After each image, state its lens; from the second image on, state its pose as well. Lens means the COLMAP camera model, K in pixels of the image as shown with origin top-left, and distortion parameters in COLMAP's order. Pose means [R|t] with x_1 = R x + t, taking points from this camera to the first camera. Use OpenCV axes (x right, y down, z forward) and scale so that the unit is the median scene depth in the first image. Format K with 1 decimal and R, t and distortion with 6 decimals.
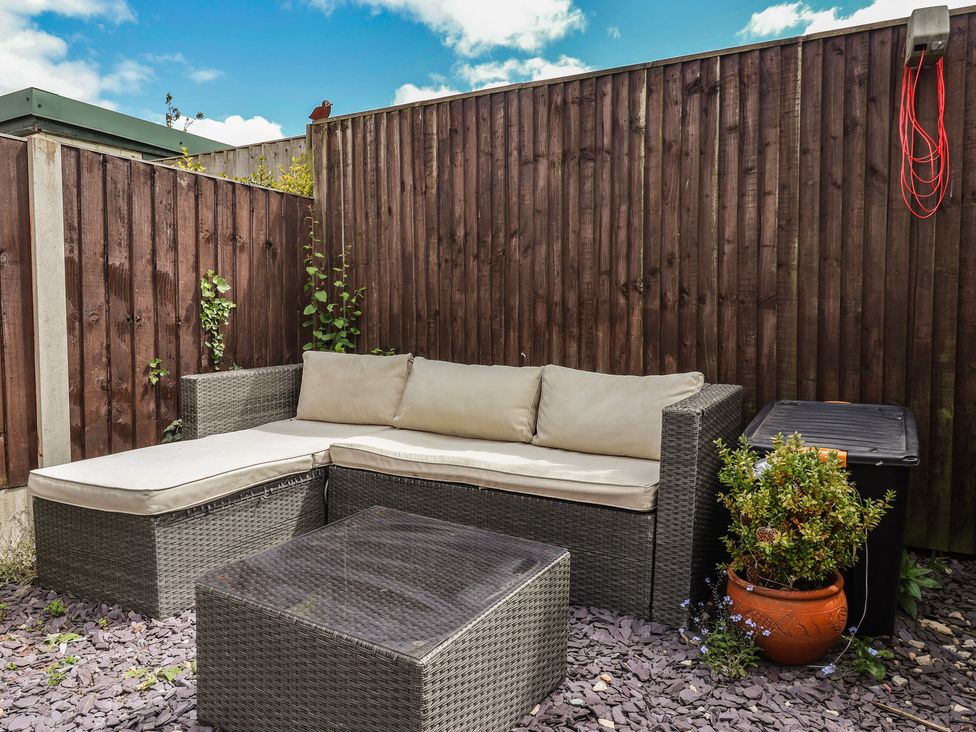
lens RADIAL K [[664.5, 0, 488.0], [0, 664.5, 366.0], [0, 0, 1]] dist [-0.000181, -0.000423]
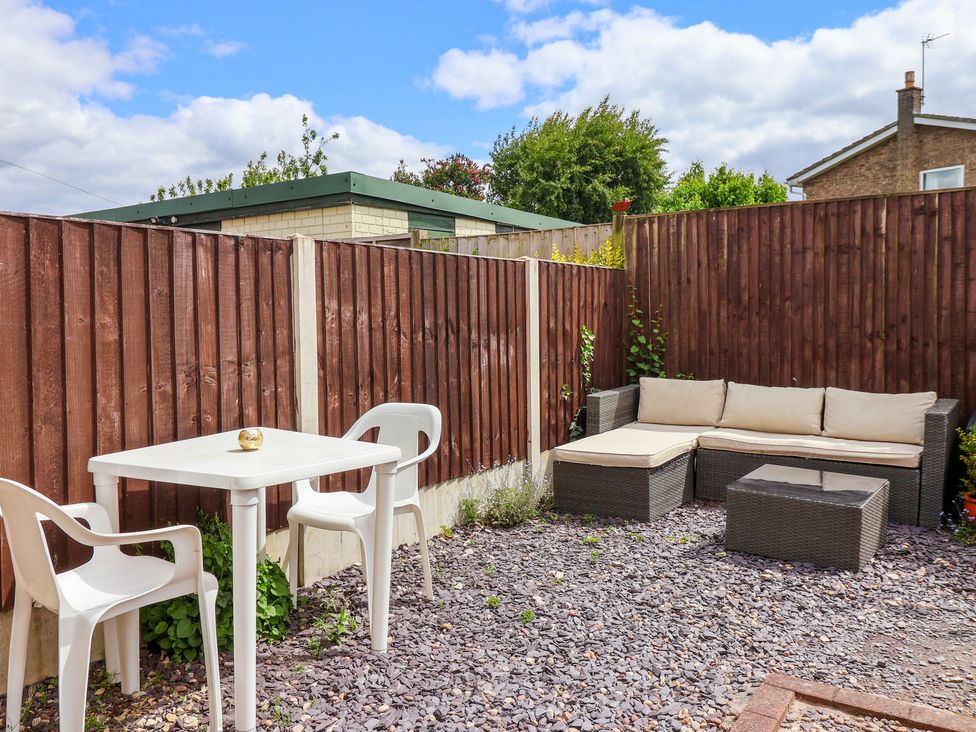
lens RADIAL K [[765.1, 0, 488.0], [0, 765.1, 366.0], [0, 0, 1]] dist [-0.001121, -0.003988]
pose [[0.994672, -0.008408, -0.102744, -0.480063], [0.007095, 0.999889, -0.013136, -0.030682], [0.102843, 0.012337, 0.994621, -0.827194]]
